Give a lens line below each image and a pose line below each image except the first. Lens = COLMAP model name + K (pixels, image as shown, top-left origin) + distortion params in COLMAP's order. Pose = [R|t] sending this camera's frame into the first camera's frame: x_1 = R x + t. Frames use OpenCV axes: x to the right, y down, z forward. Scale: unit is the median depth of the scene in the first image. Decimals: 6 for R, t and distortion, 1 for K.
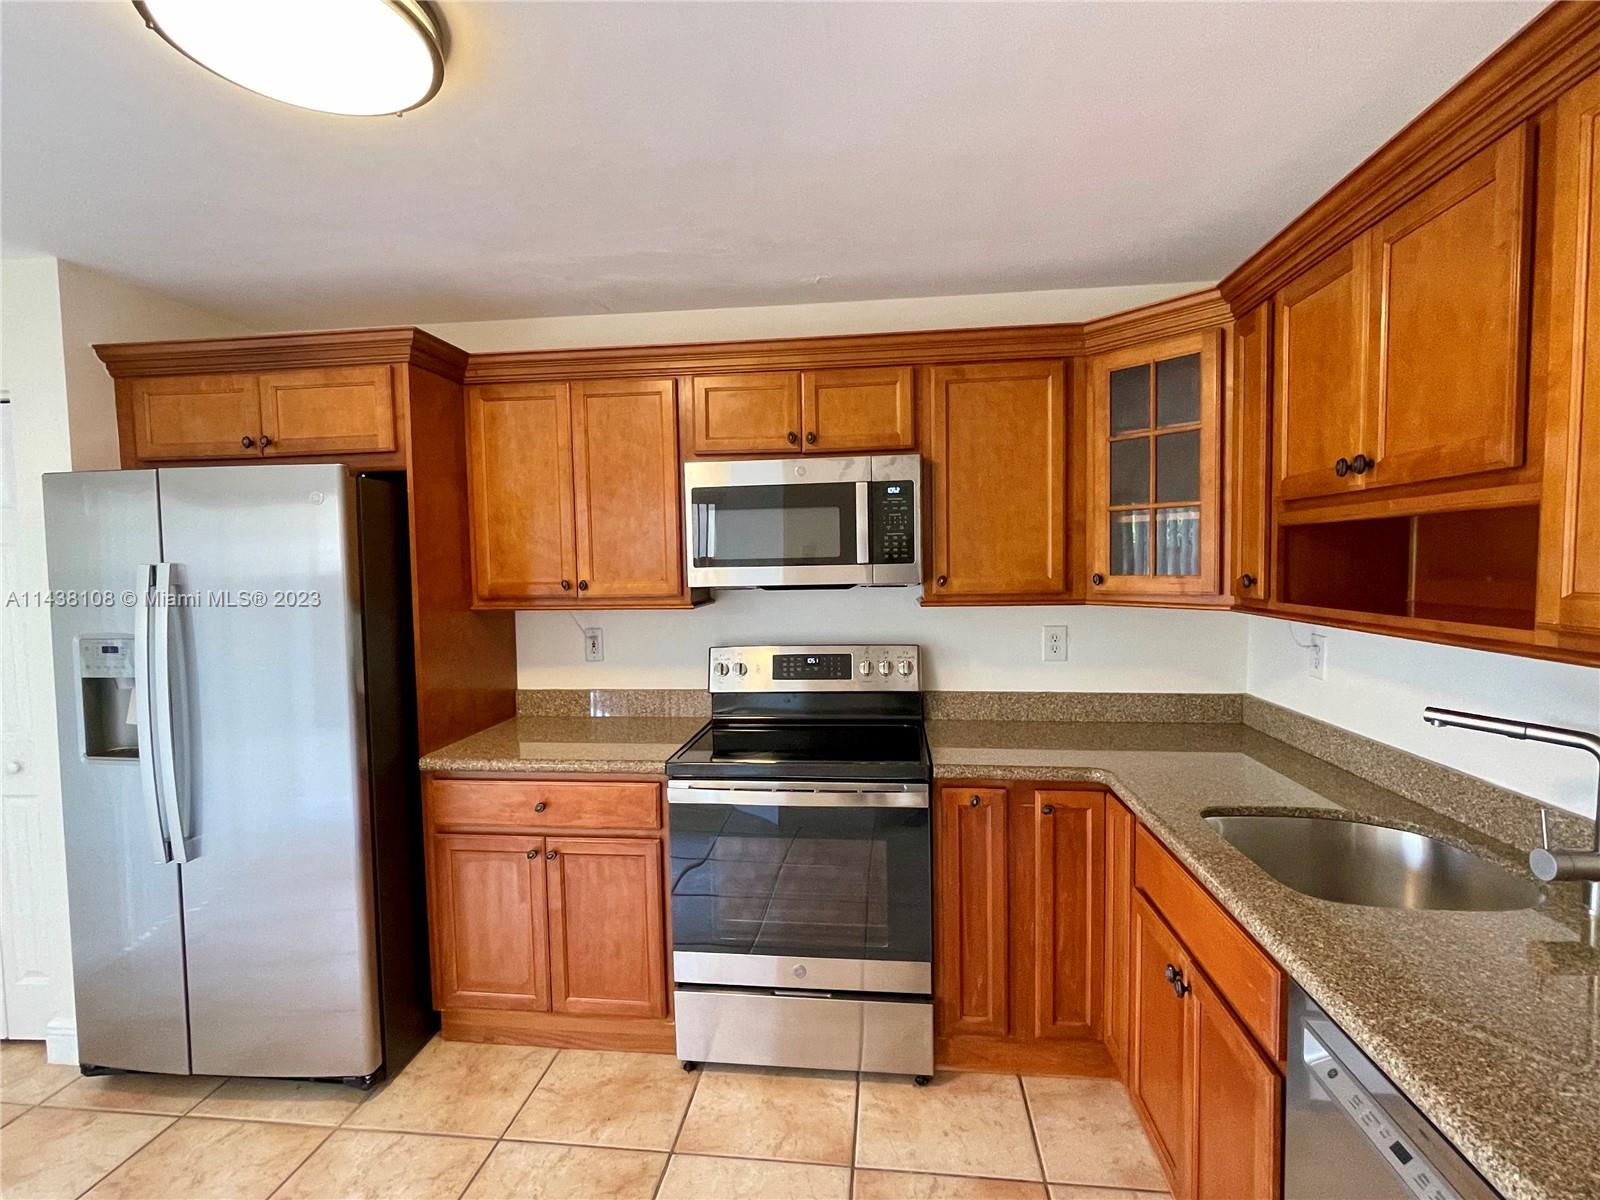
lens RADIAL K [[780.3, 0, 789.1], [0, 780.3, 602.3], [0, 0, 1]] dist [-0.008557, 0.005578]
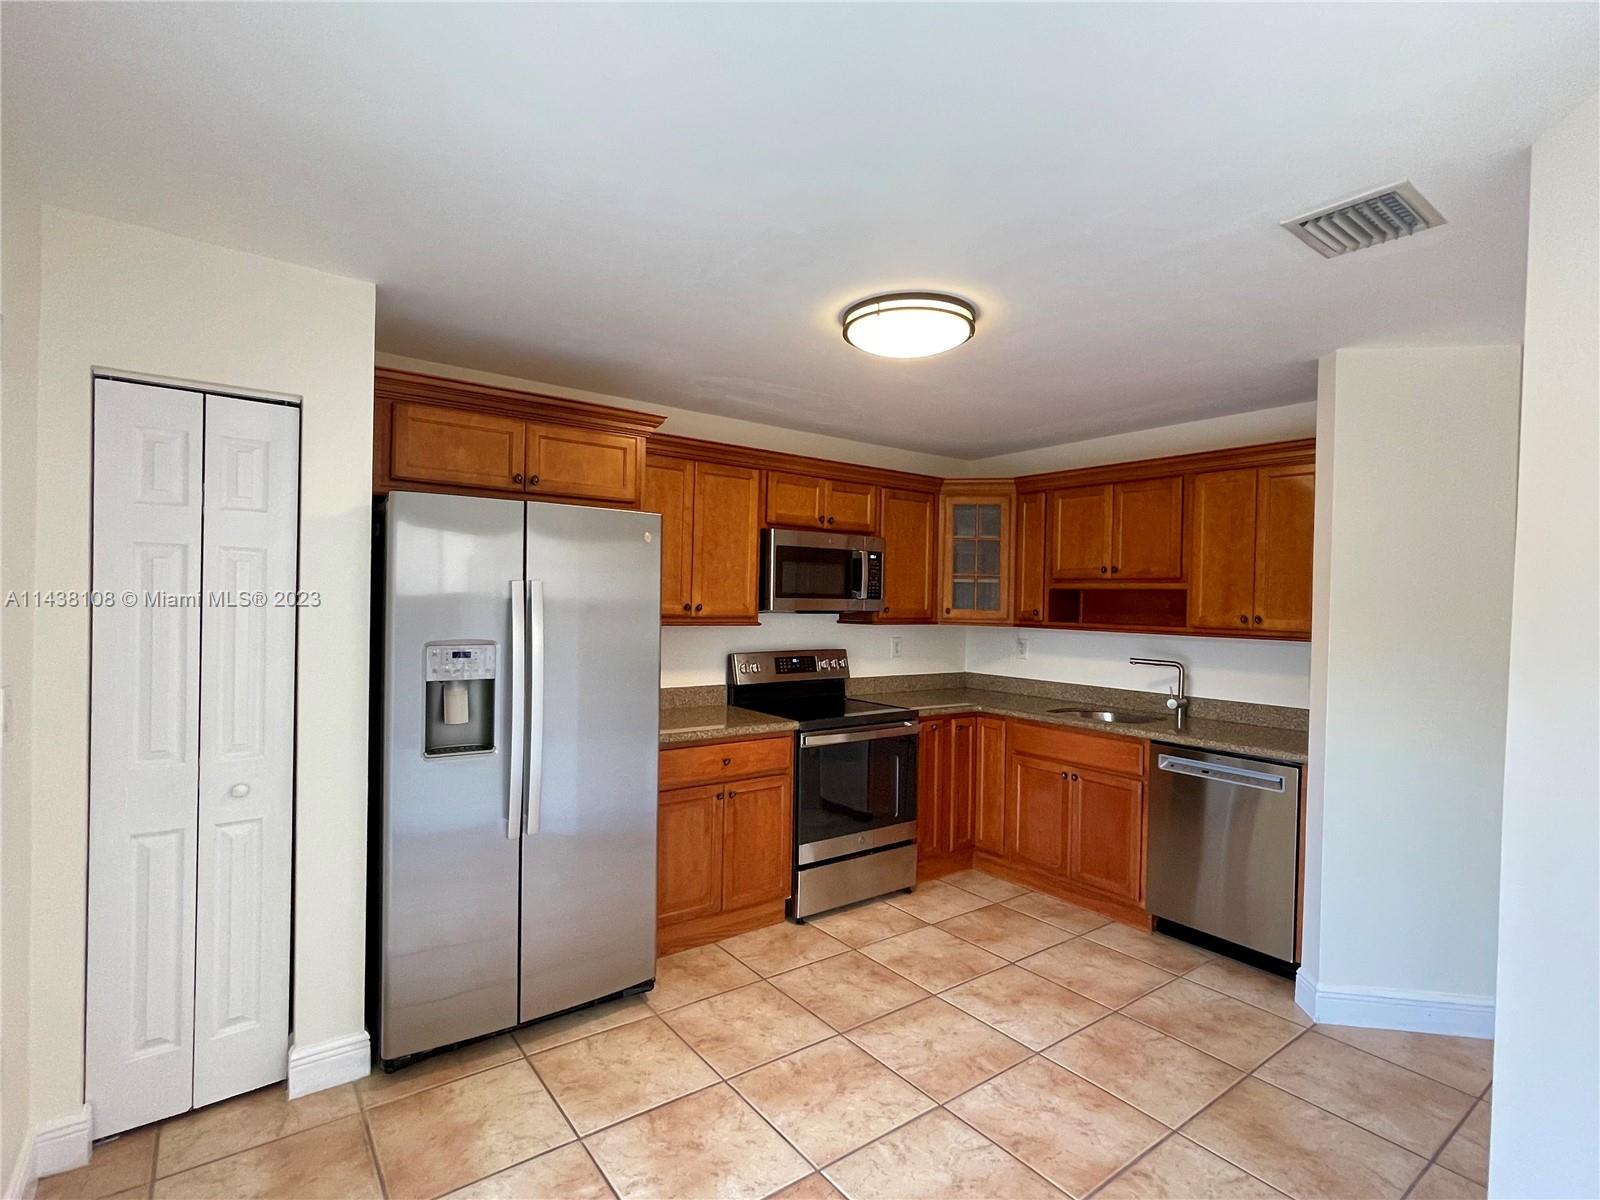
lens RADIAL K [[780.3, 0, 788.1], [0, 780.3, 593.3], [0, 0, 1]] dist [-0.008557, 0.005578]
pose [[0.730679, 0.036406, 0.681750, -1.196784], [0.003214, 0.998383, -0.056759, 0.035077], [-0.682713, 0.043664, 0.729380, -0.128491]]
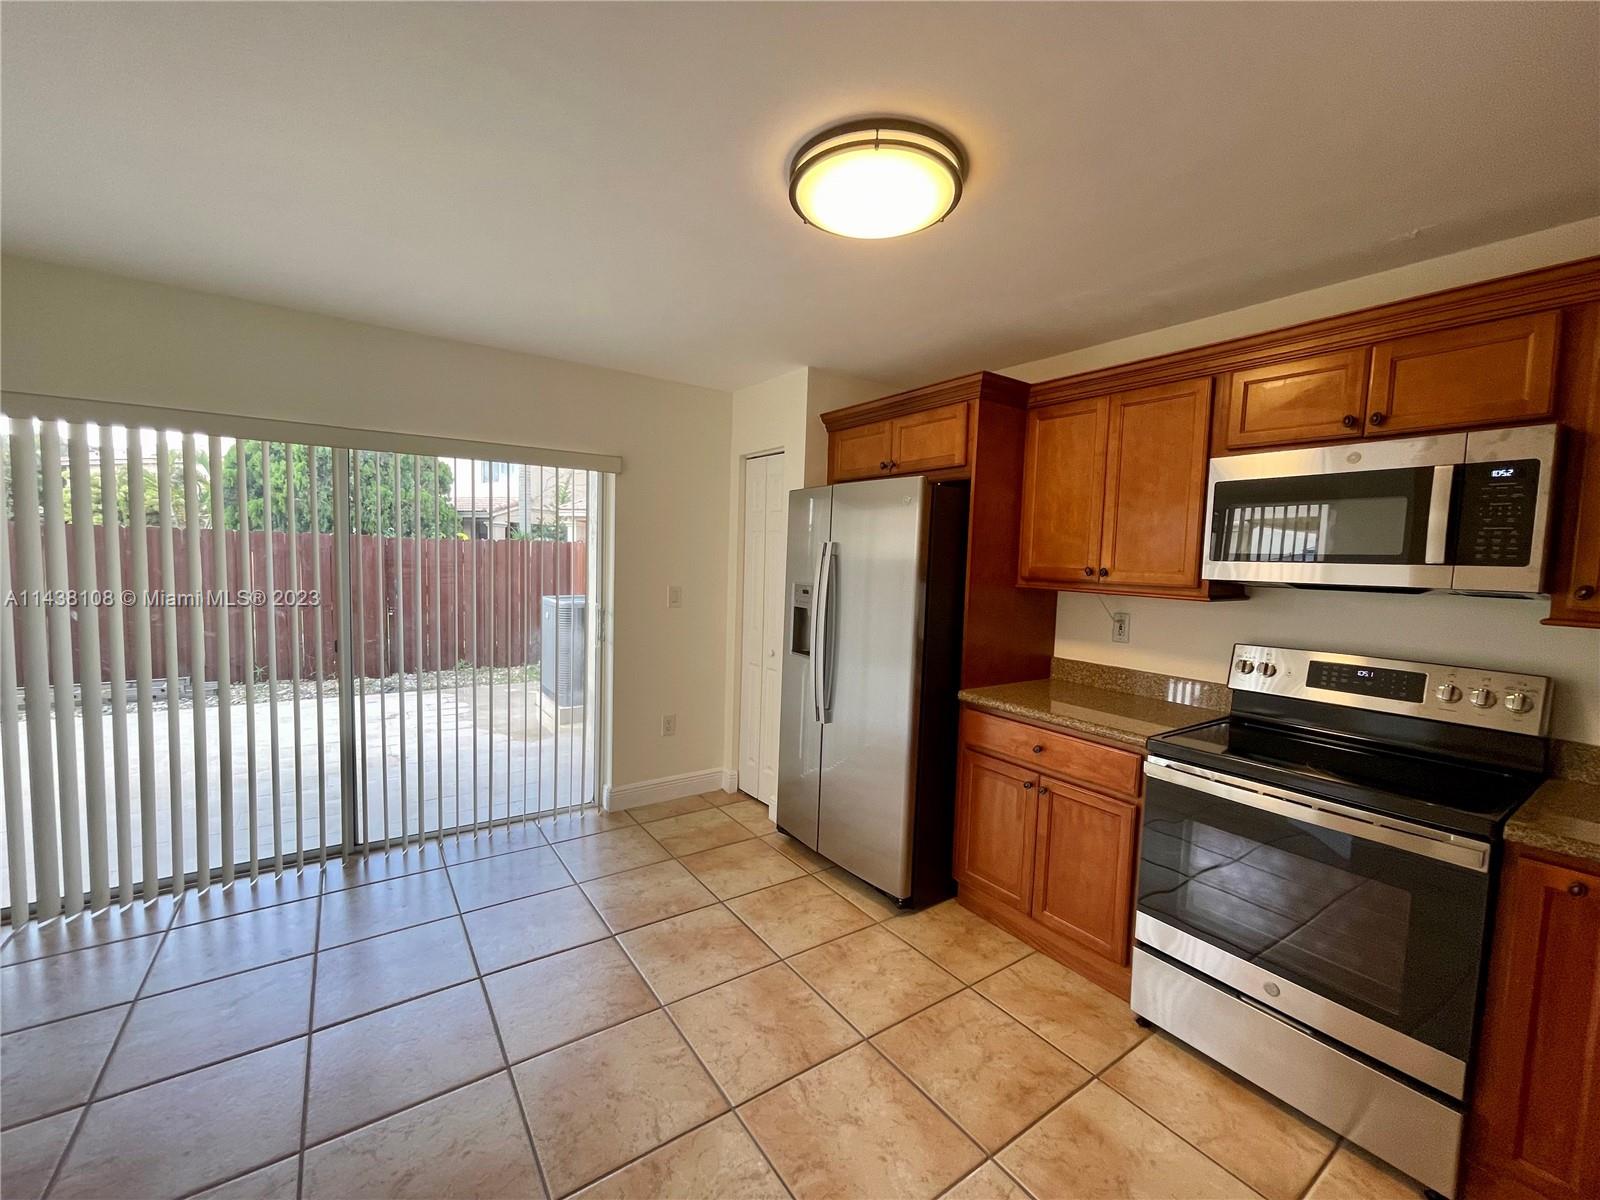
lens RADIAL K [[648.6, 0, 799.7], [0, 648.6, 603.0], [0, 0, 1]] dist [0.005240, -0.001018]
pose [[0.667301, 0.092125, -0.739069, 0.162556], [-0.083927, 0.995301, 0.048287, 0.015958], [0.740044, 0.029806, 0.671897, 0.028767]]
